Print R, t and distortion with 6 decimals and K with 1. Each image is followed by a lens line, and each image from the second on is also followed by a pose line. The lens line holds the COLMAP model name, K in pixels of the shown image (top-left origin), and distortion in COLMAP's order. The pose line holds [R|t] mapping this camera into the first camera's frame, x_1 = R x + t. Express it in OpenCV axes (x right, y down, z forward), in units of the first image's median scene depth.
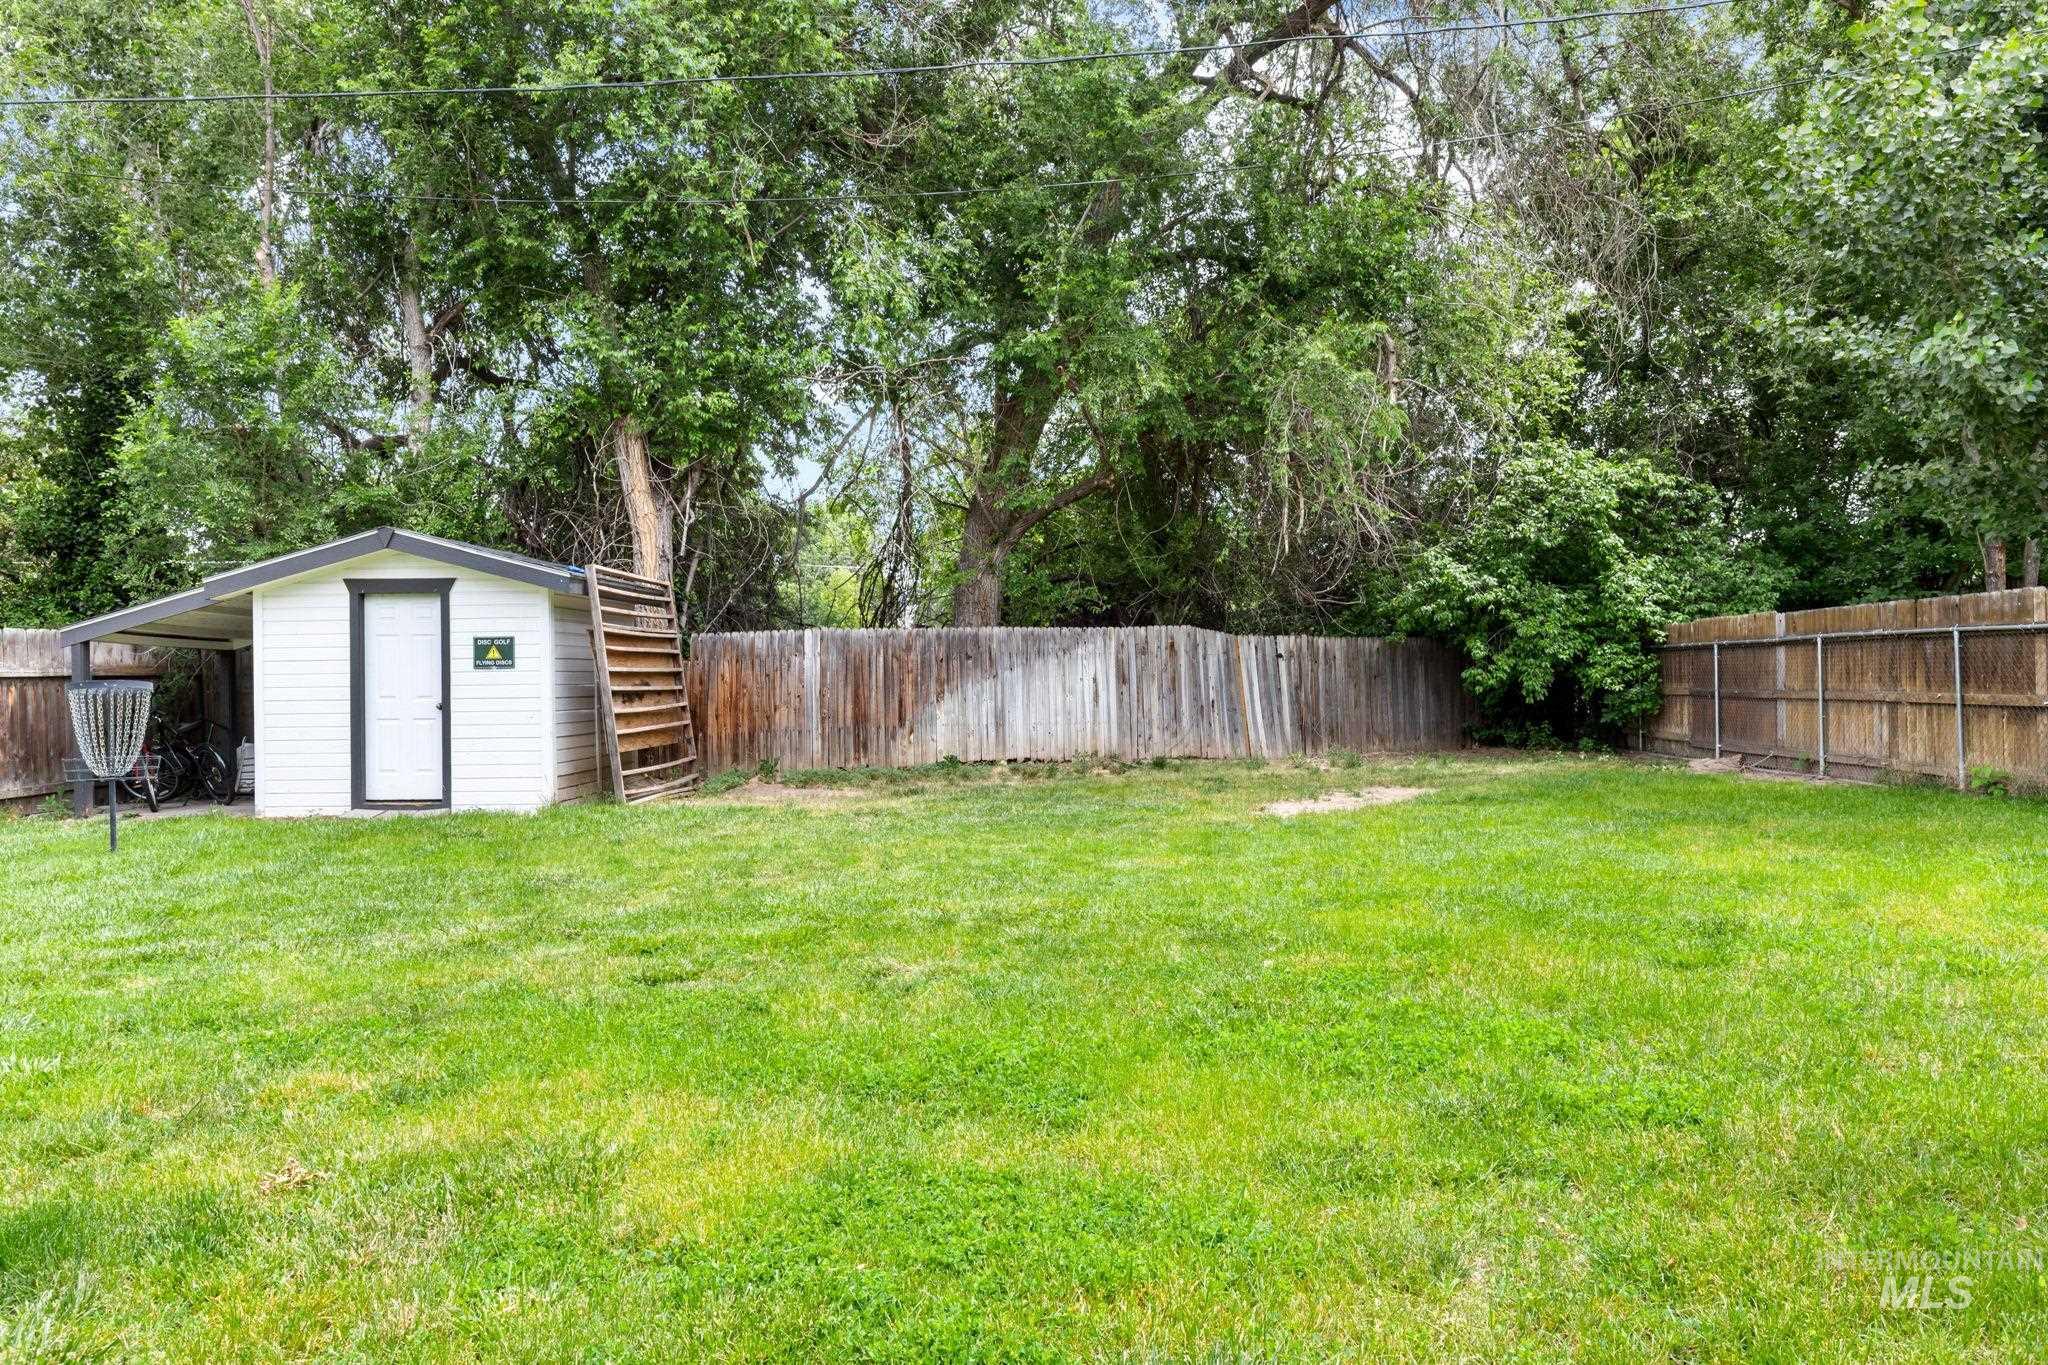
lens RADIAL K [[1360.7, 0, 1024.4], [0, 1360.7, 676.9], [0, 0, 1]] dist [-0.006973, 0.006065]
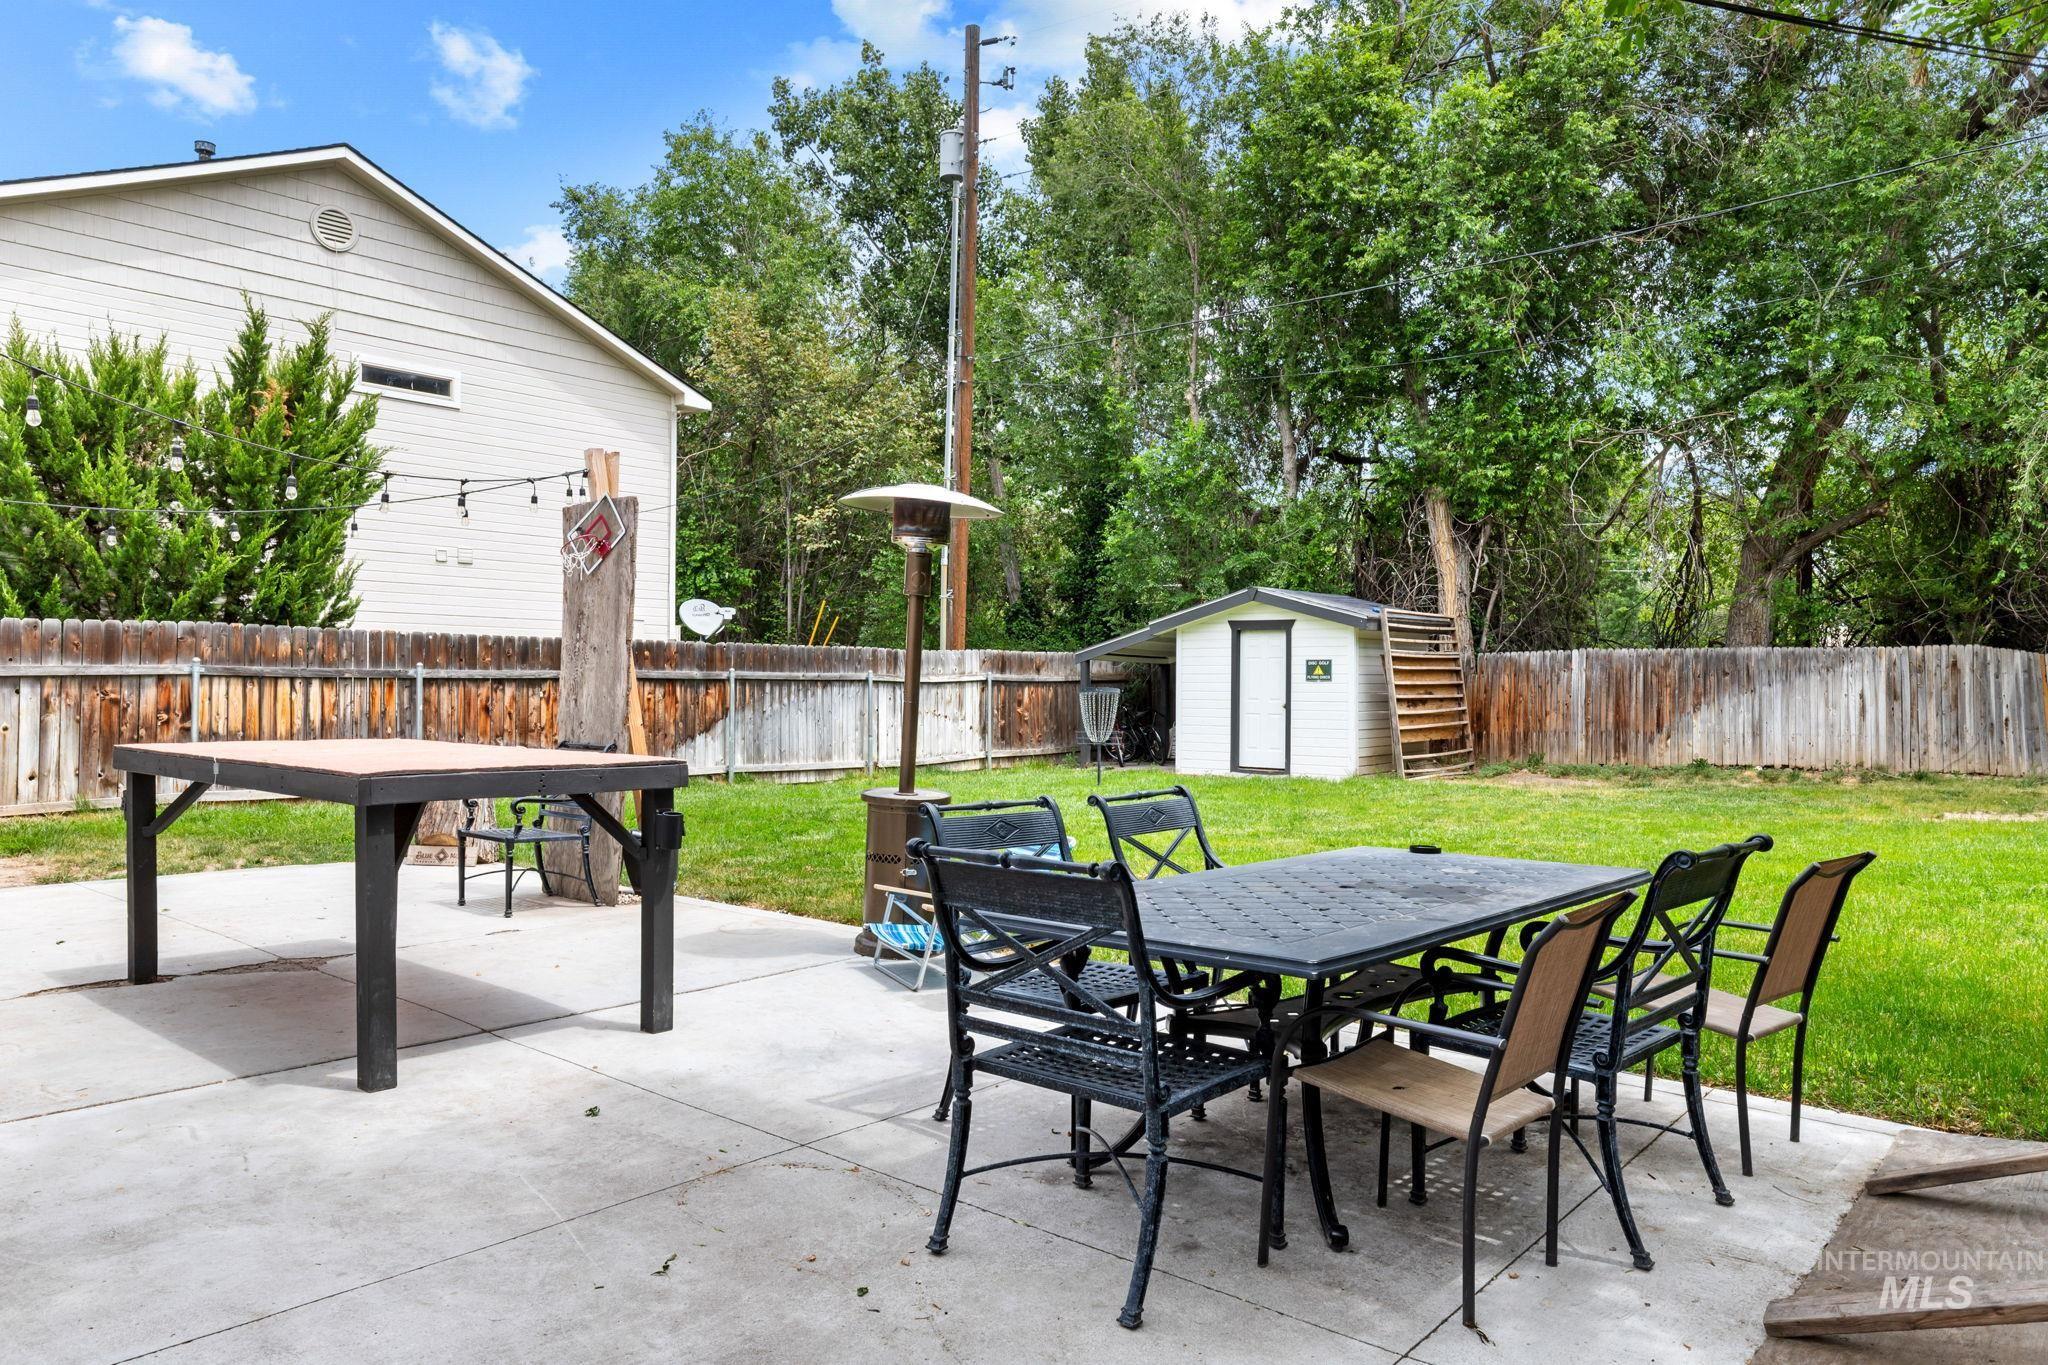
lens RADIAL K [[1360.7, 0, 1027.6], [0, 1360.7, 687.4], [0, 0, 1]] dist [-0.006973, 0.006065]
pose [[0.796452, 0.018853, -0.604407, 0.197318], [-0.012463, 0.999813, 0.014764, -0.013790], [0.604573, -0.004226, 0.796539, -0.284131]]
